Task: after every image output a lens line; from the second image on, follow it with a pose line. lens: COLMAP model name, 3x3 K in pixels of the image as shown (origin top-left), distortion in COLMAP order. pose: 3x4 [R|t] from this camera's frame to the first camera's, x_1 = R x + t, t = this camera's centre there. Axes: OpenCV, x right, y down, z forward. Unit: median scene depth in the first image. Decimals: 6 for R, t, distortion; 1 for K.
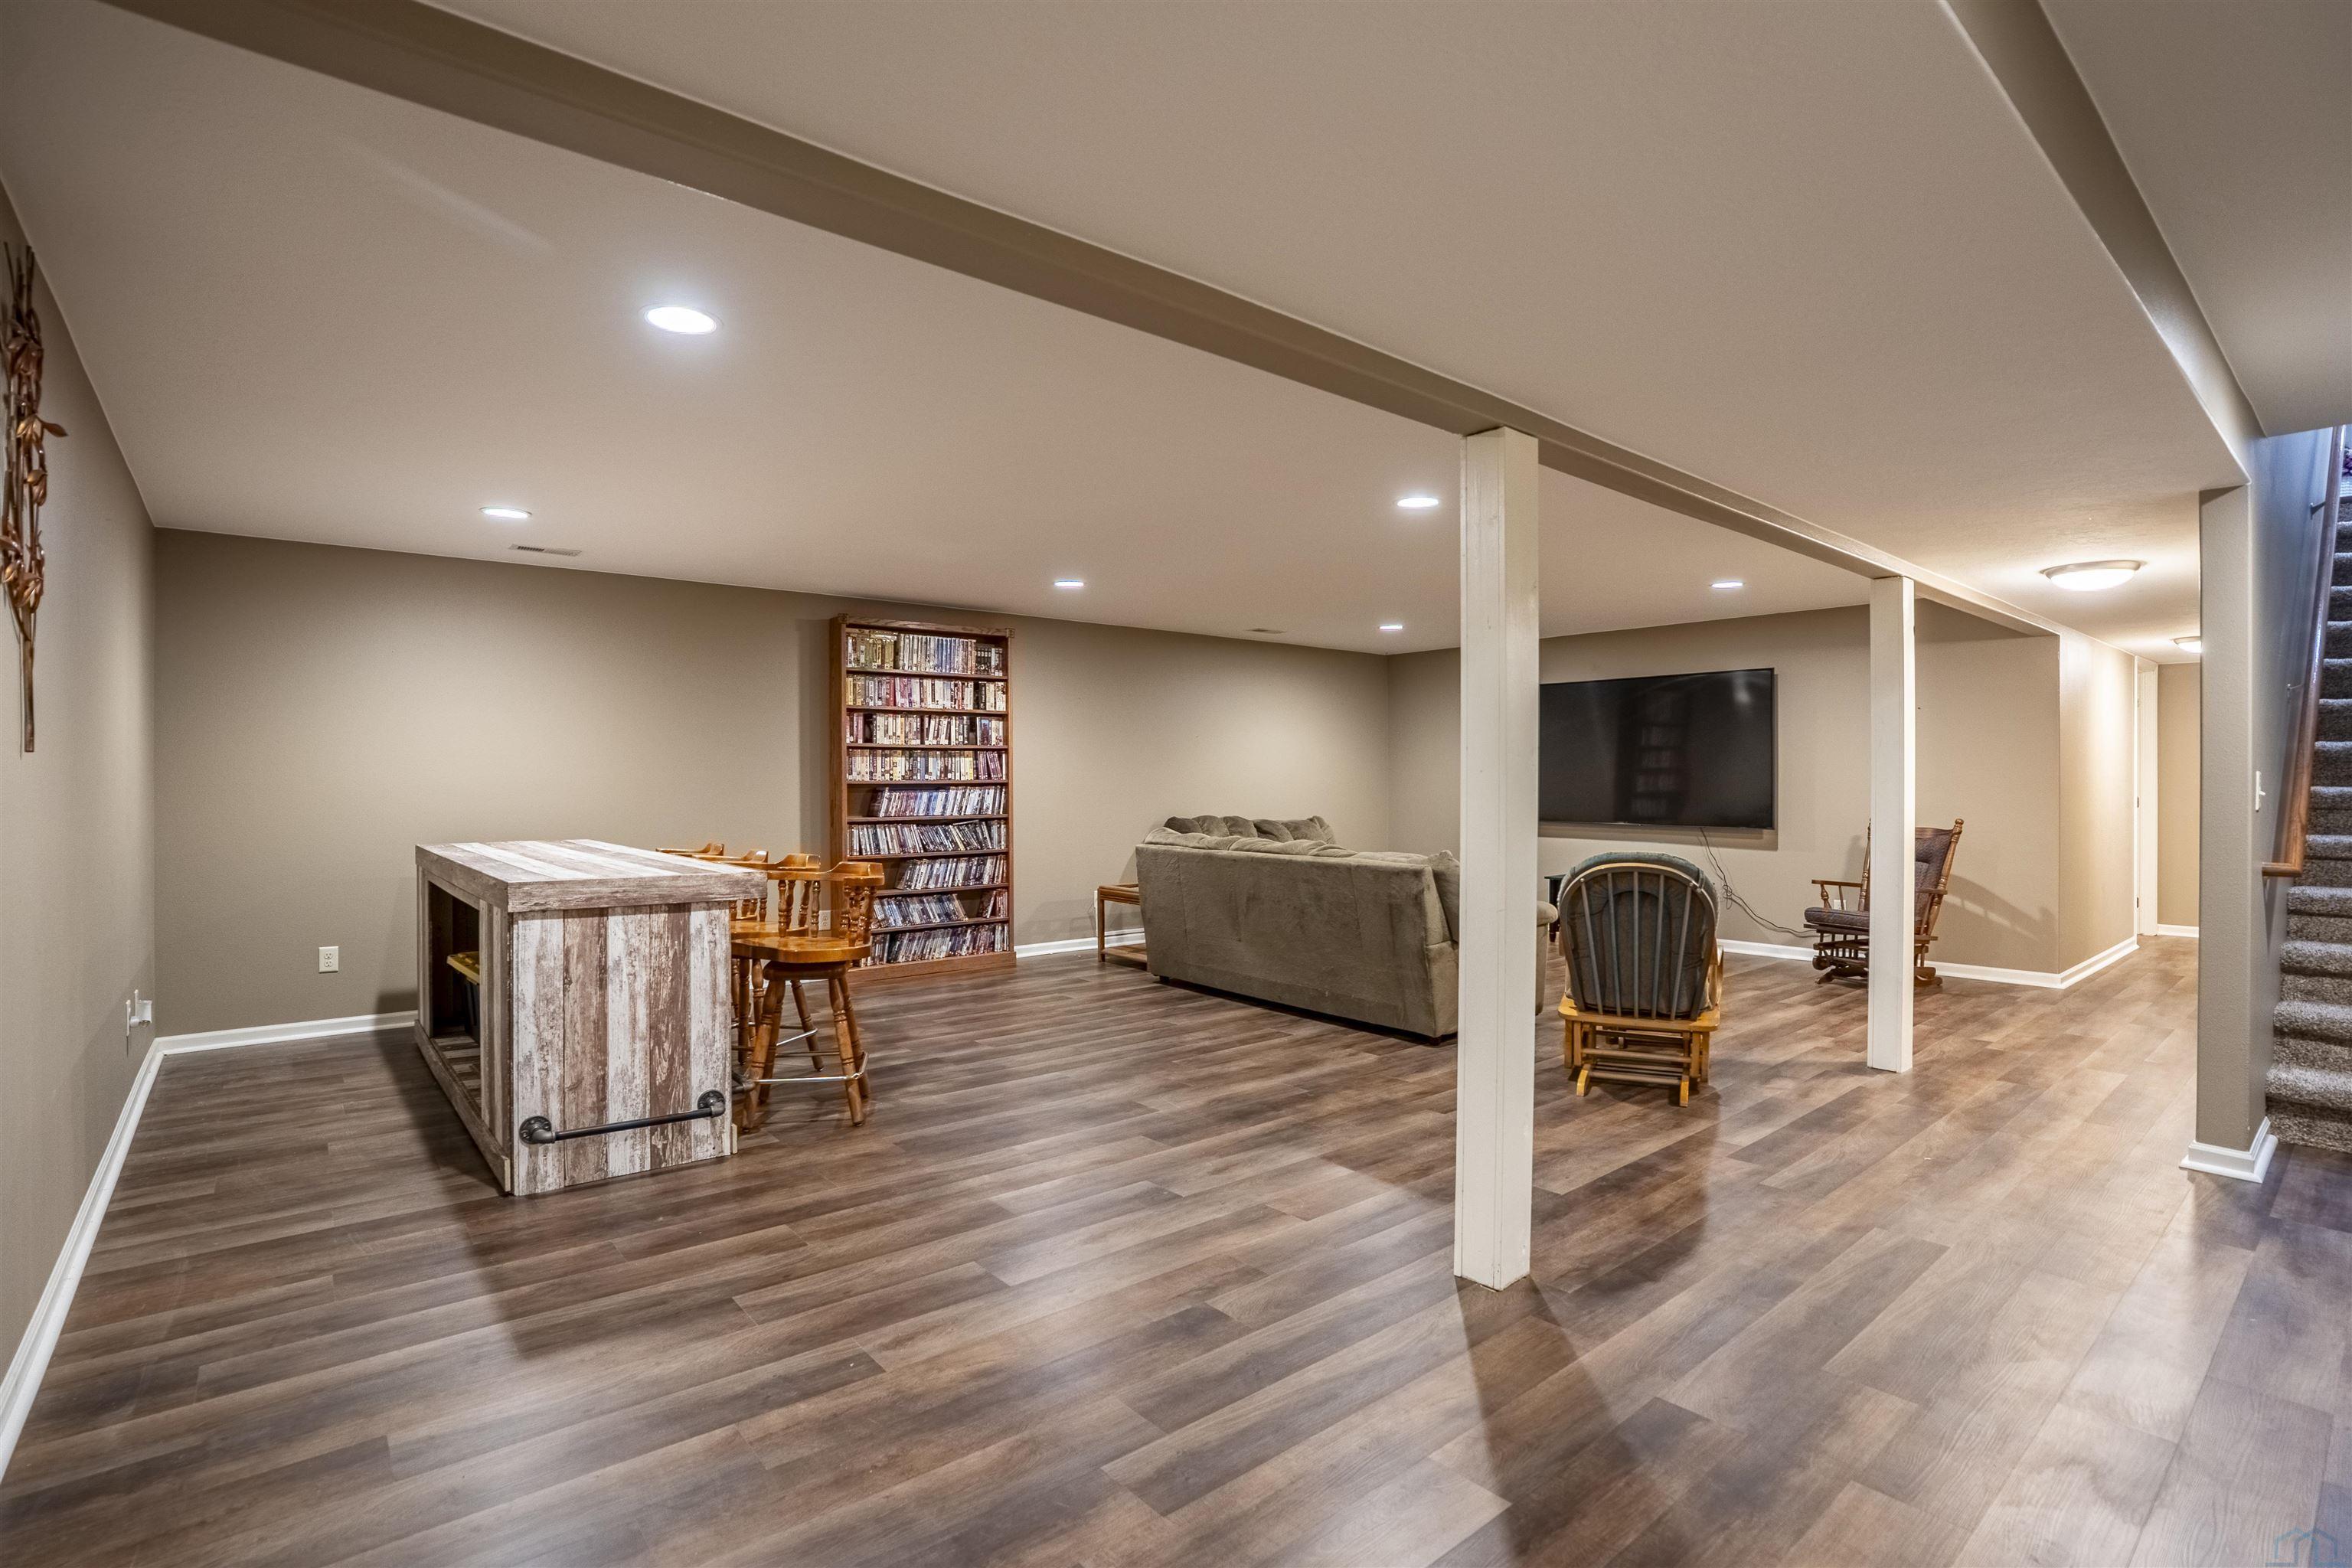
lens RADIAL K [[1129.9, 0, 1183.8], [0, 1129.9, 779.9], [0, 0, 1]] dist [-0.039979, 0.009825]
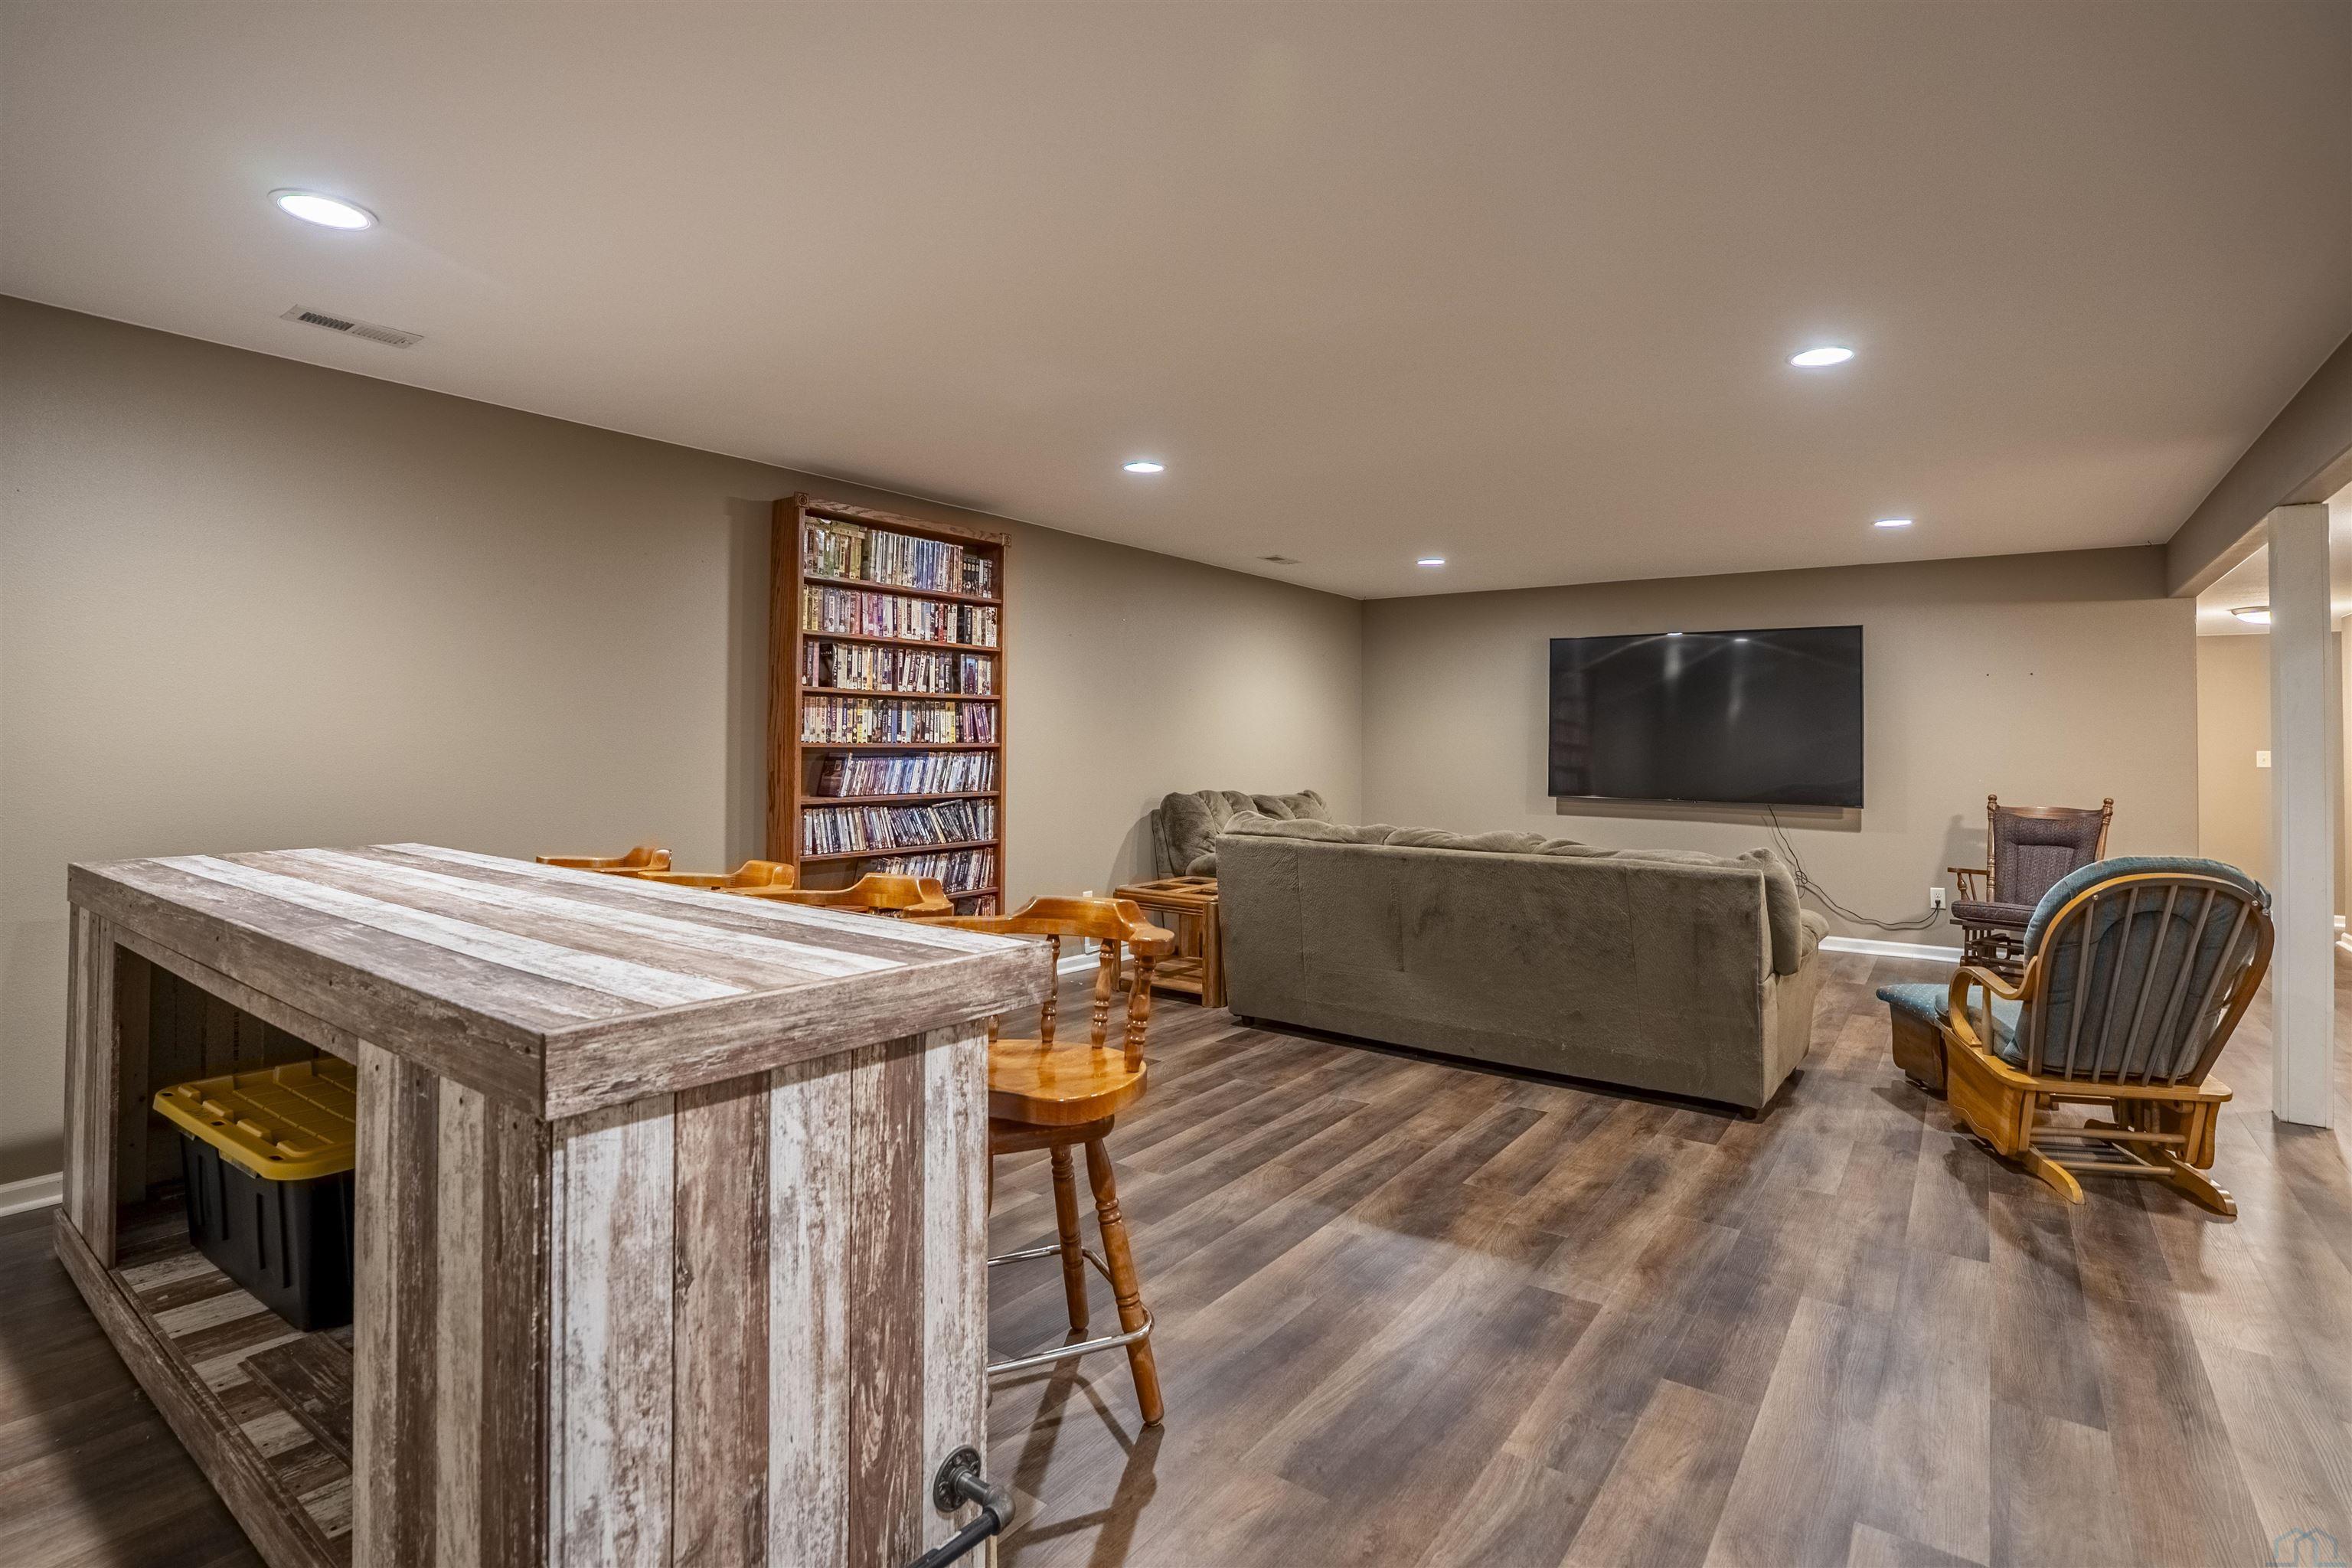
lens RADIAL K [[1129.9, 0, 1152.1], [0, 1129.9, 718.8], [0, 0, 1]] dist [-0.039979, 0.009825]
pose [[0.972963, 0.015003, 0.230472, -0.279844], [-0.010182, 0.999704, -0.022092, -0.000917], [-0.230736, 0.019148, 0.972828, 0.341148]]
